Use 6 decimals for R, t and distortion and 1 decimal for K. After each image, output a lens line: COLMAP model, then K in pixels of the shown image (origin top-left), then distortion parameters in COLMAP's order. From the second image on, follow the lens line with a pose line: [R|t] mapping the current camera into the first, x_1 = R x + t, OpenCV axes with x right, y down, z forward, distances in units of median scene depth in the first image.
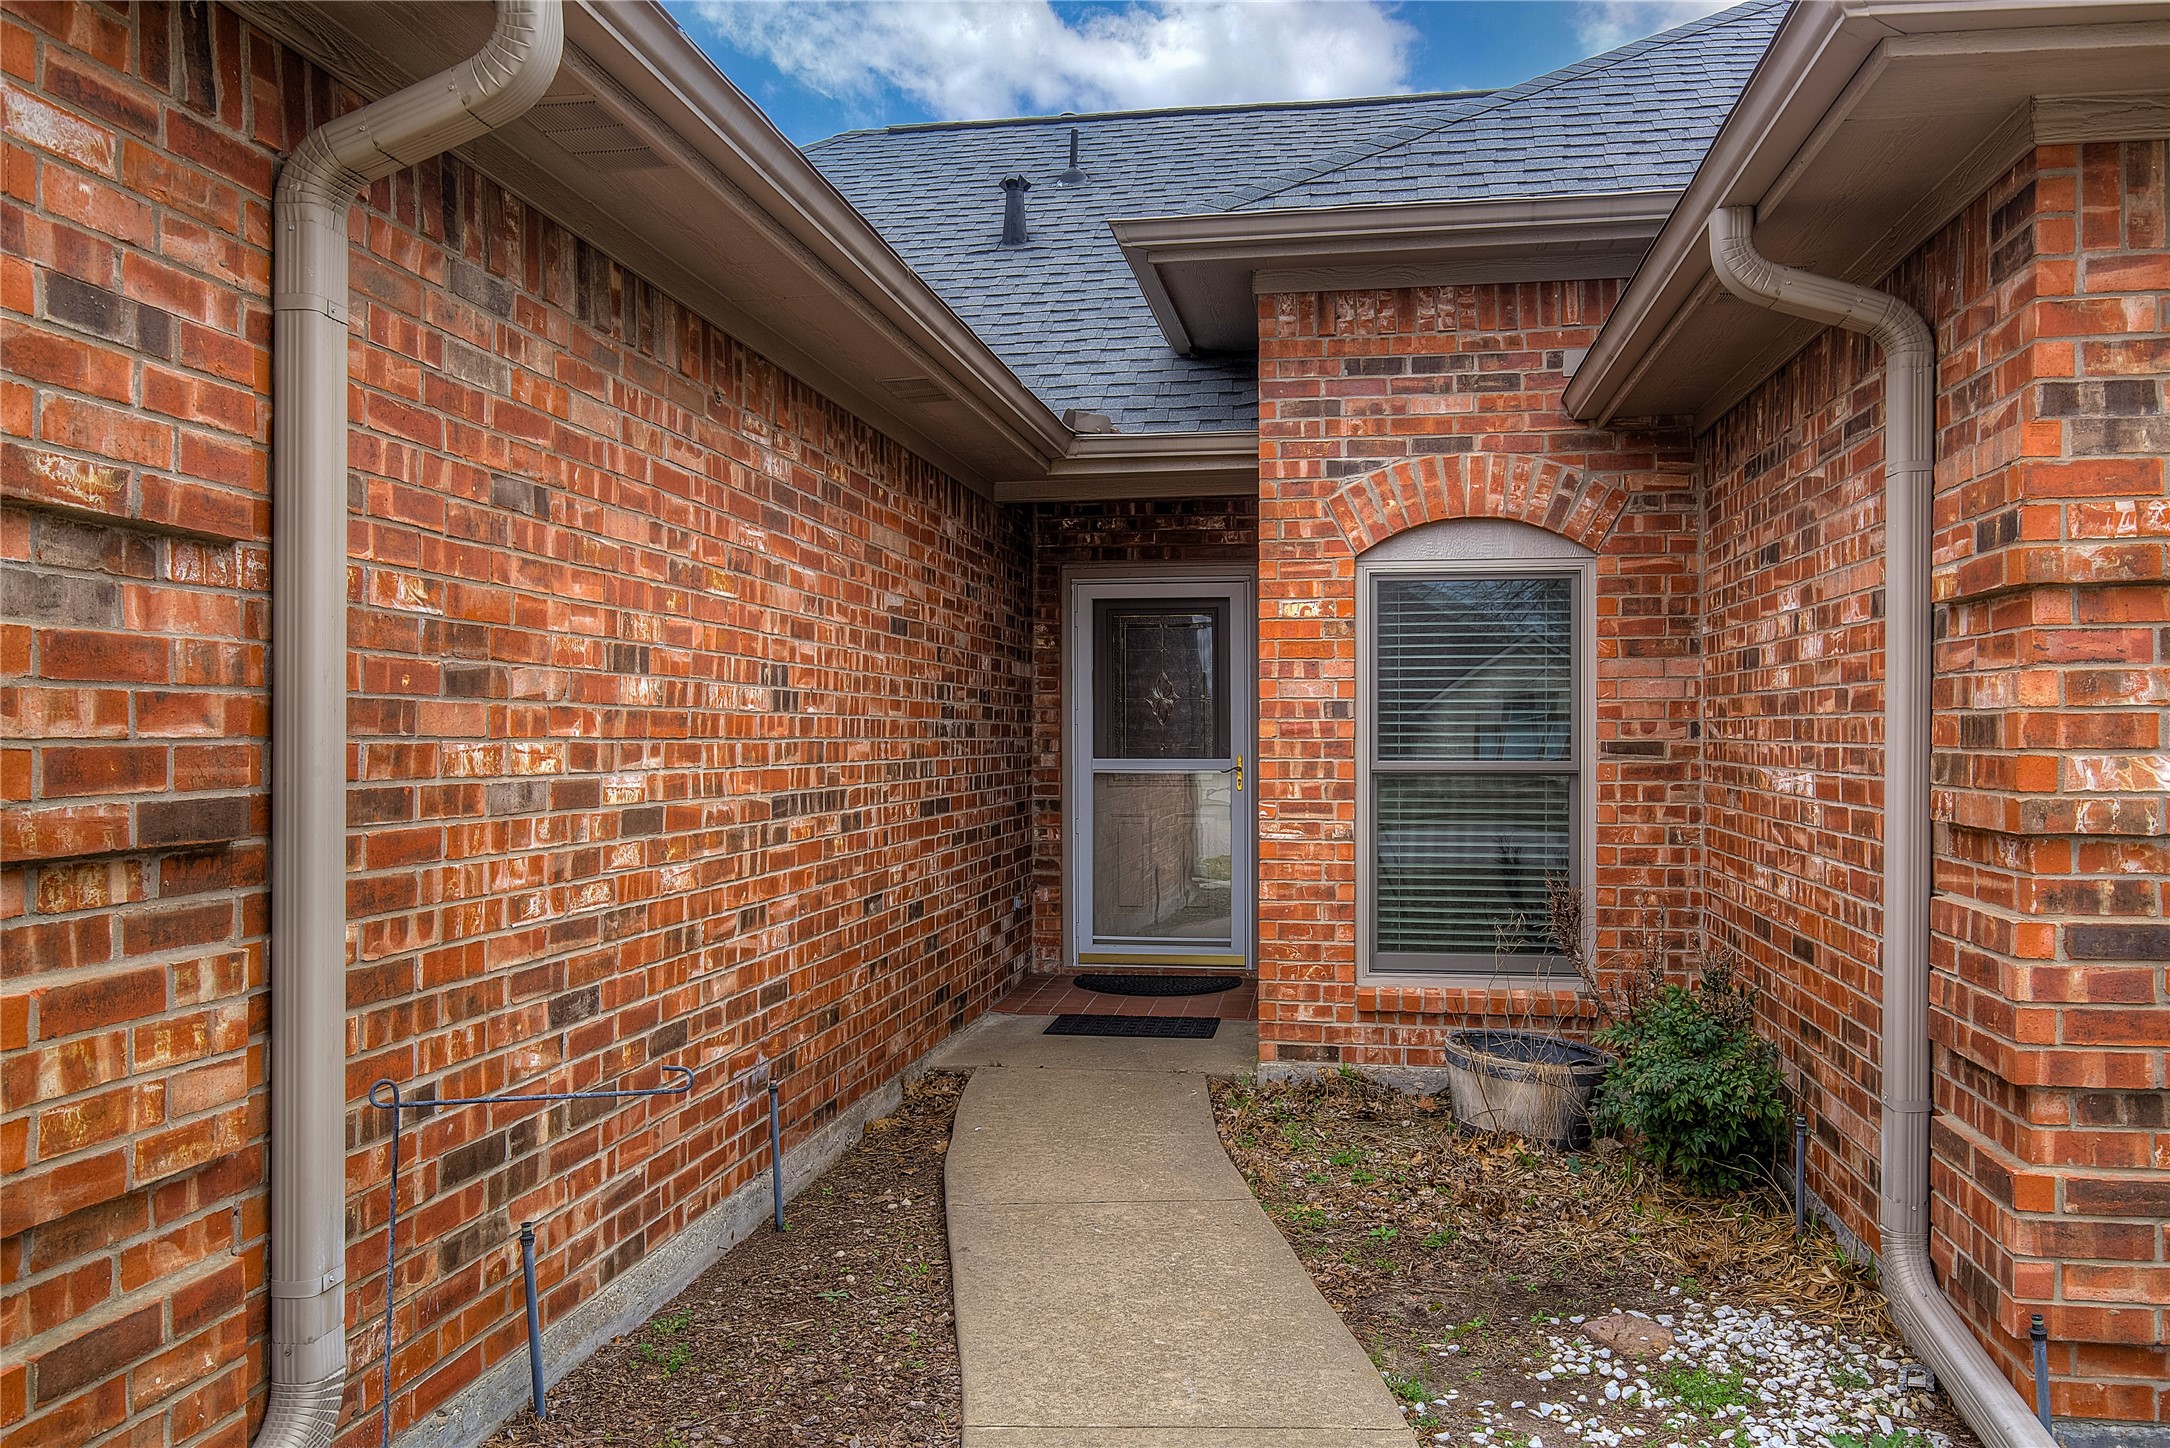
lens RADIAL K [[1671.2, 0, 1085.6], [0, 1671.2, 733.1], [0, 0, 1]] dist [0.001270, -0.001843]
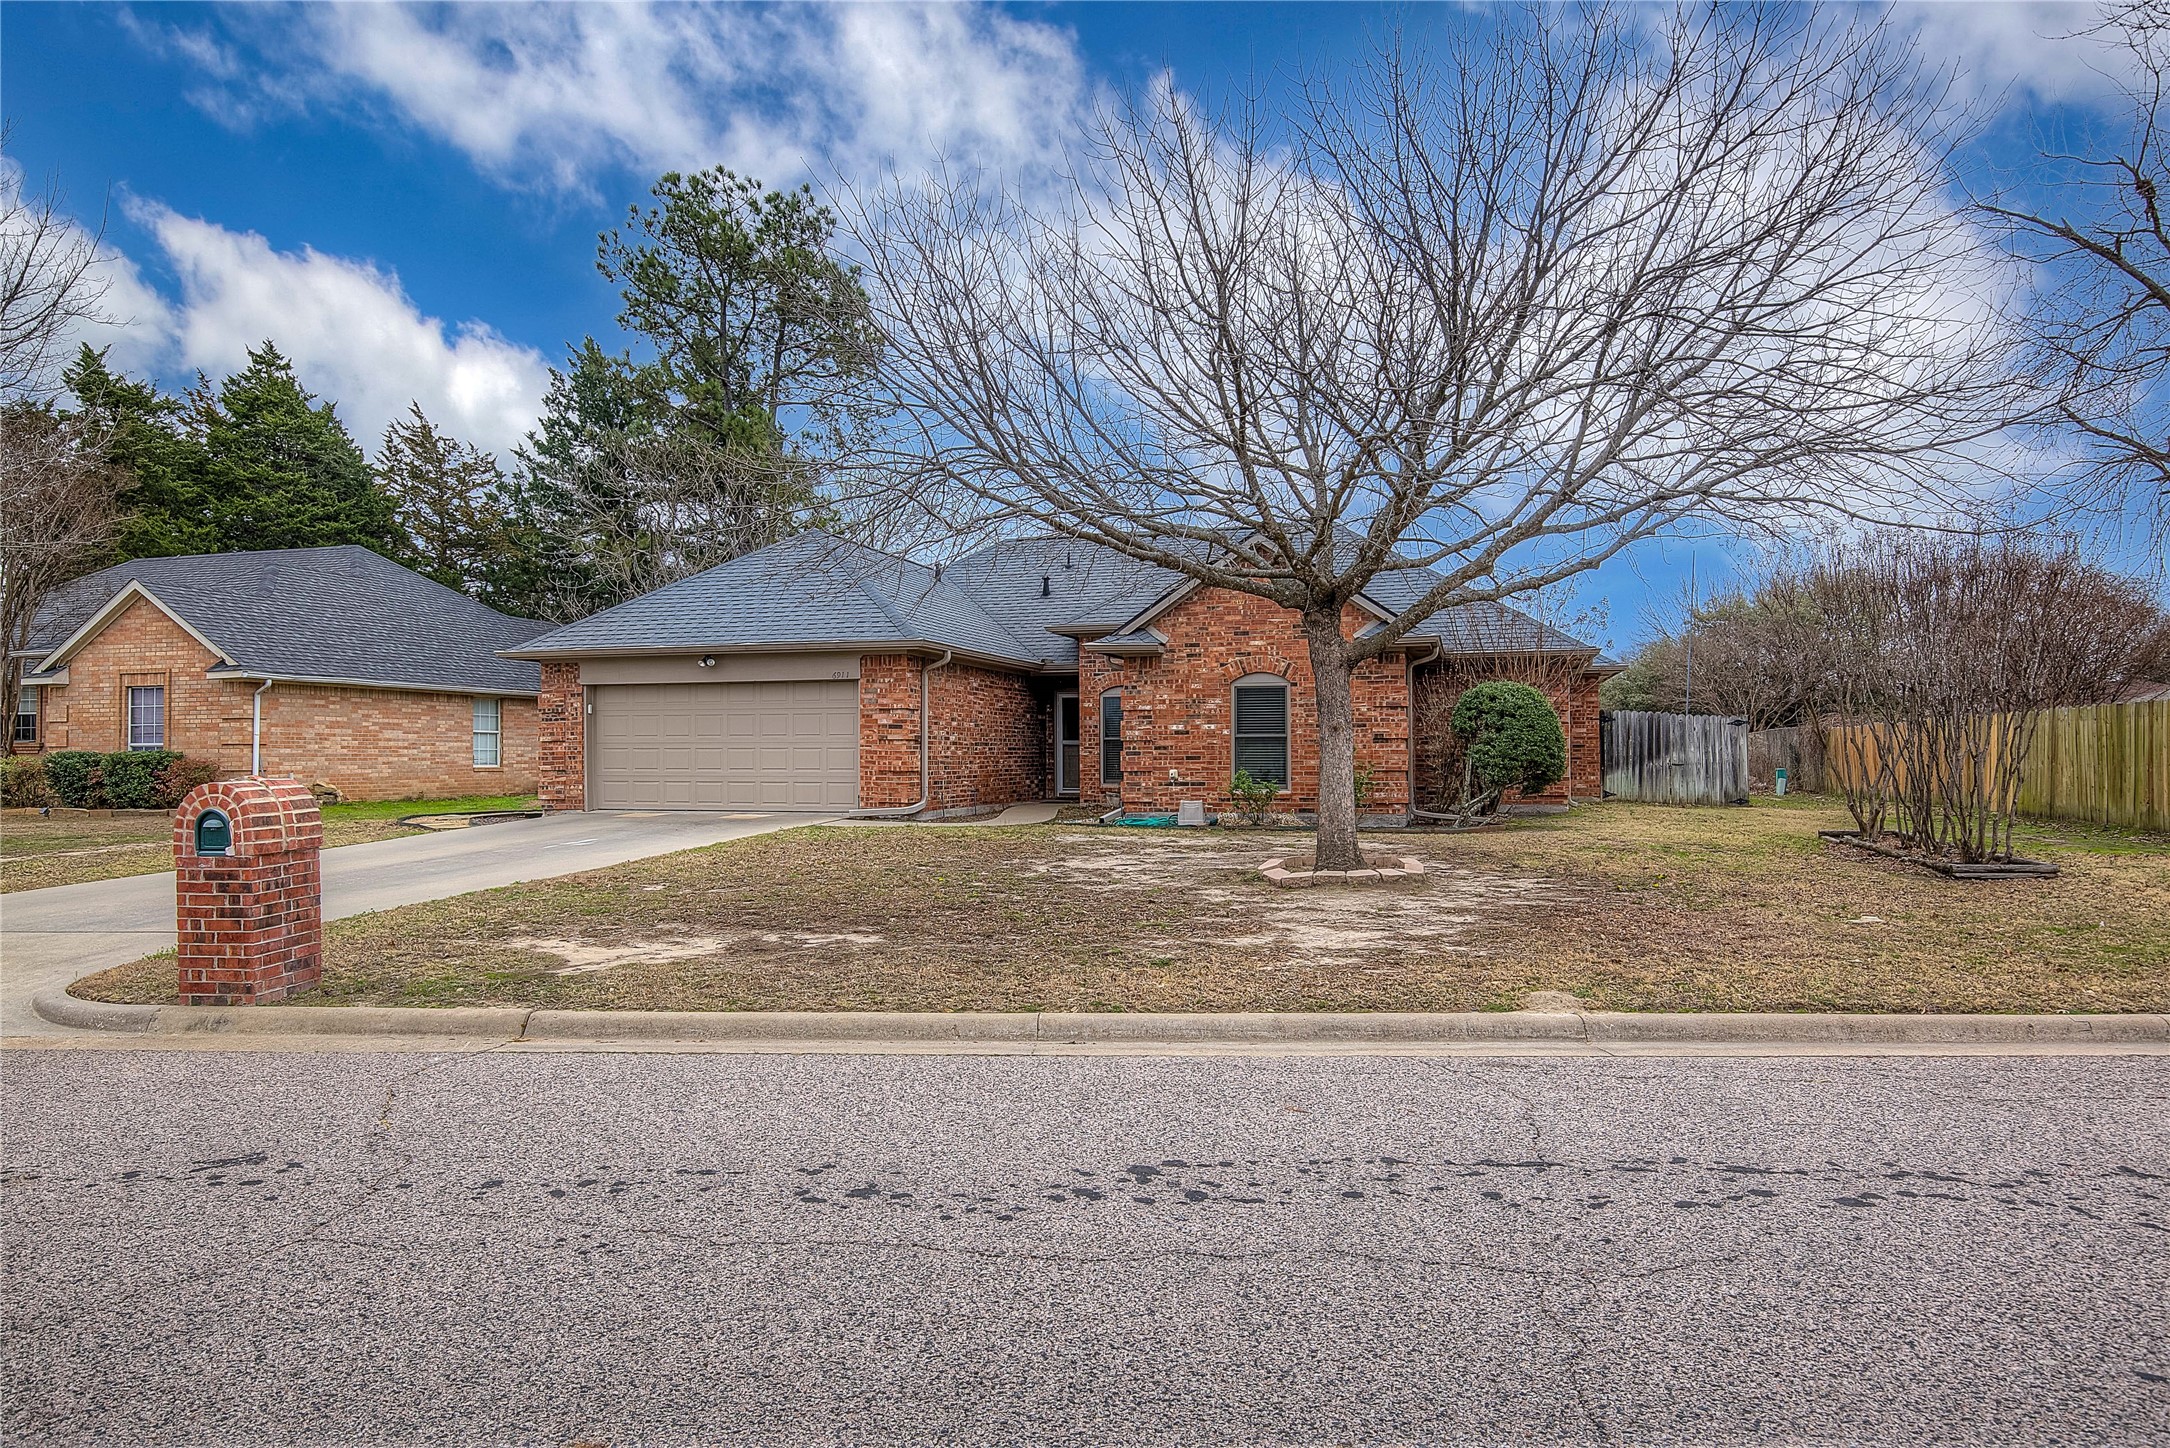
lens RADIAL K [[1375.5, 0, 1074.0], [0, 1375.5, 712.3], [0, 0, 1]] dist [-0.001409, -0.004563]
pose [[0.991639, -0.007054, -0.128852, 0.599767], [0.003354, 0.999577, -0.028905, 0.057985], [0.129002, 0.028231, 0.991242, -2.873570]]
